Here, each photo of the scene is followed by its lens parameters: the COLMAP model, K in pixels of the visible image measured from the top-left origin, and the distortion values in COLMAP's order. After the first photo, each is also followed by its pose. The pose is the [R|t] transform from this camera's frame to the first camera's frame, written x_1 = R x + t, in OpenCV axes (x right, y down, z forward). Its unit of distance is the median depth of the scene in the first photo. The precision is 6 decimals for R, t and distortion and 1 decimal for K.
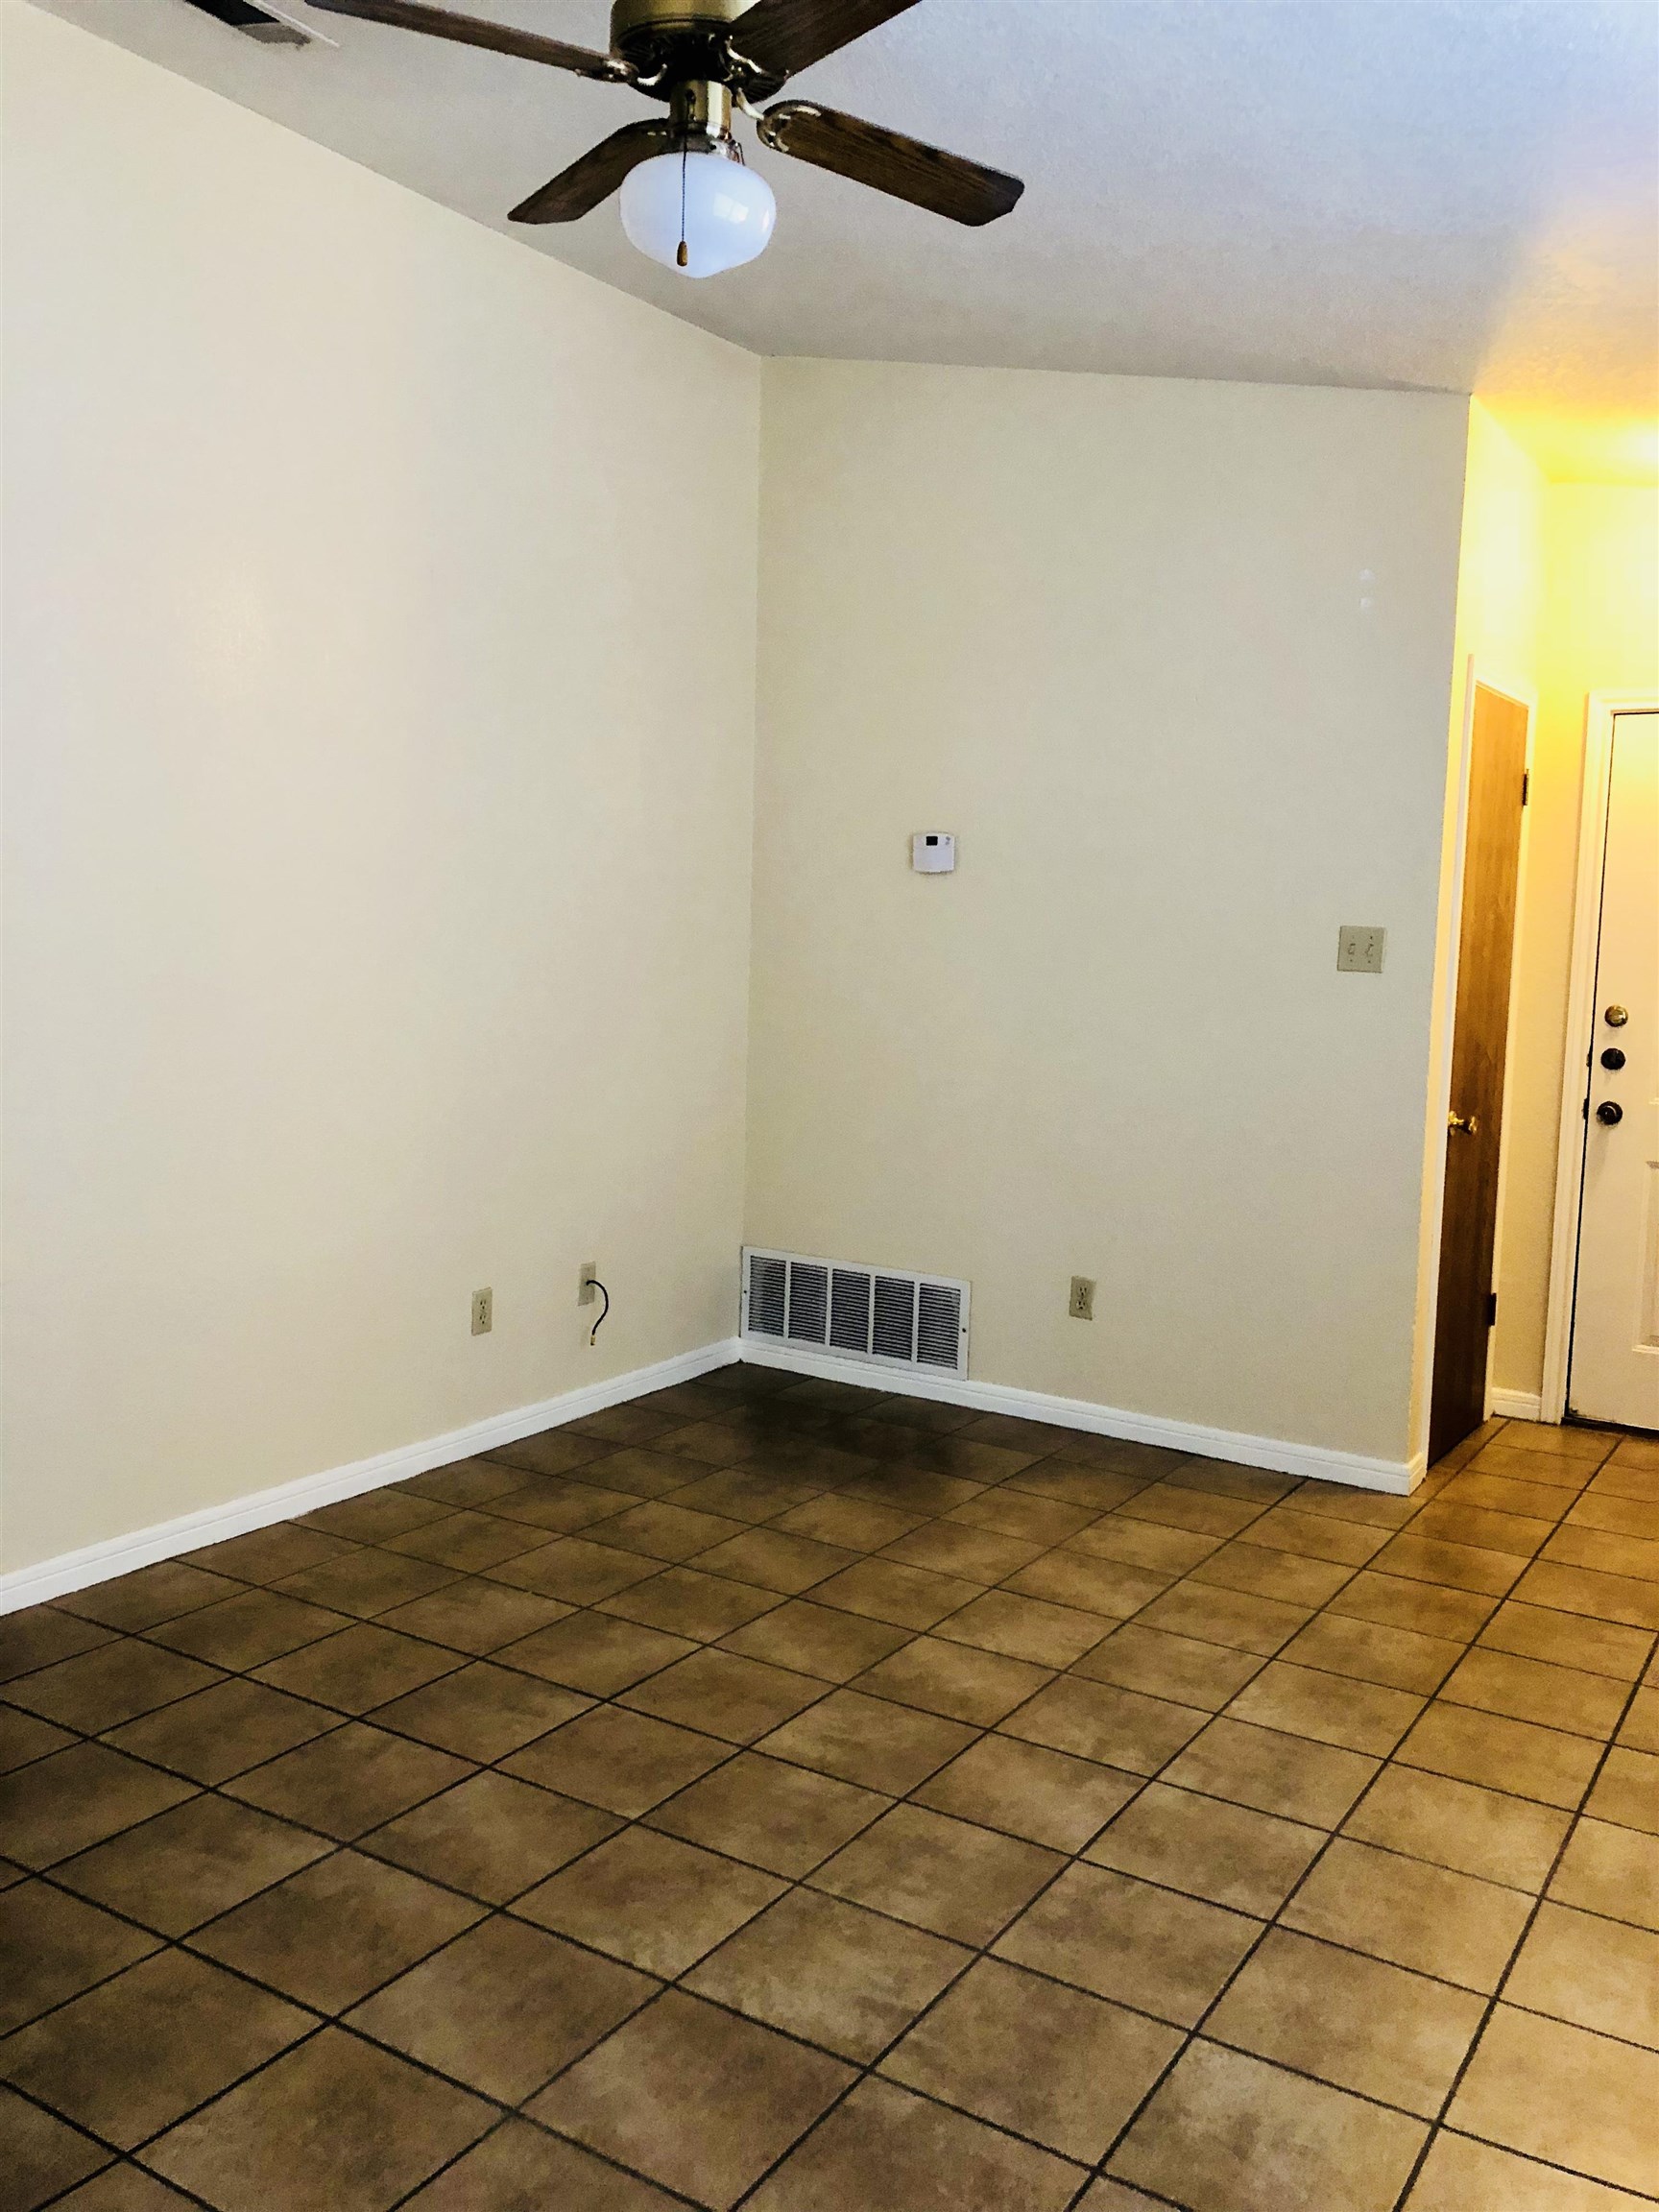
lens RADIAL K [[1817.7, 0, 821.7], [0, 1817.7, 1088.3], [0, 0, 1]] dist [0.035428, -0.030937]
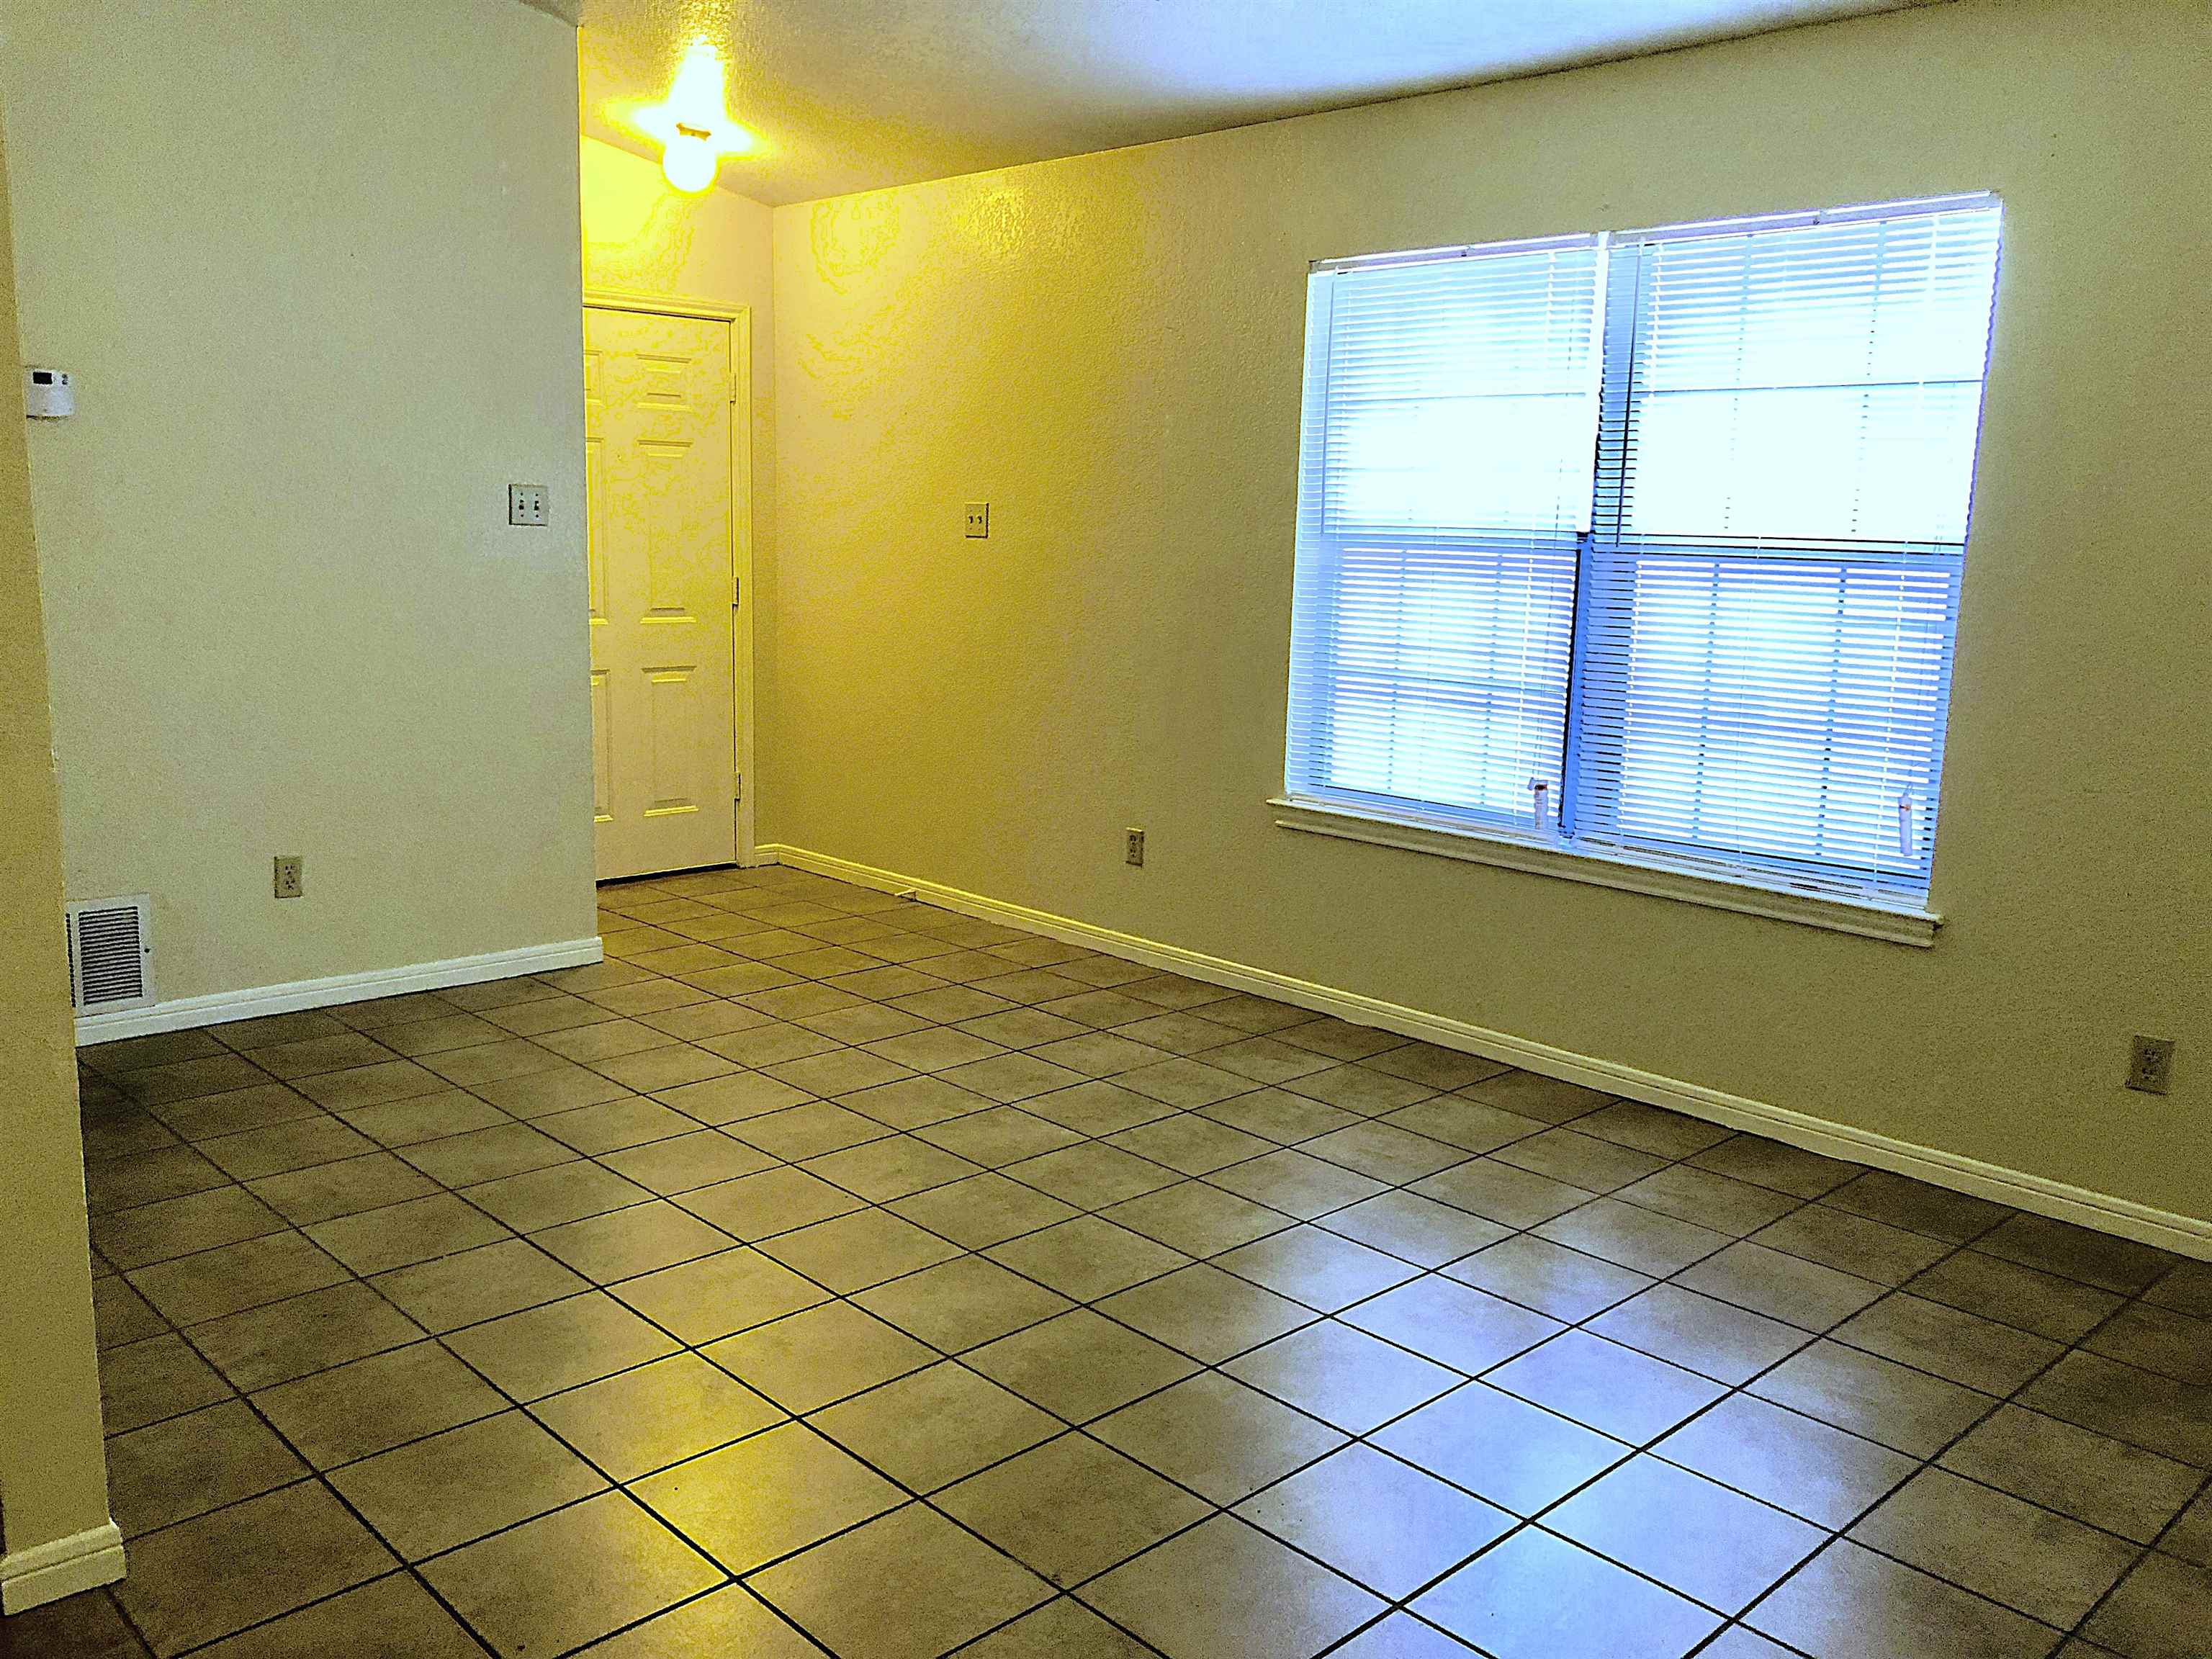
lens RADIAL K [[1817.7, 0, 1092.5], [0, 1817.7, 830.3], [0, 0, 1]] dist [0.035428, -0.030937]
pose [[0.241430, -0.190478, 0.951541, -1.023172], [0.079647, 0.981128, 0.176193, -0.068546], [-0.967144, 0.033249, 0.252045, 0.528898]]
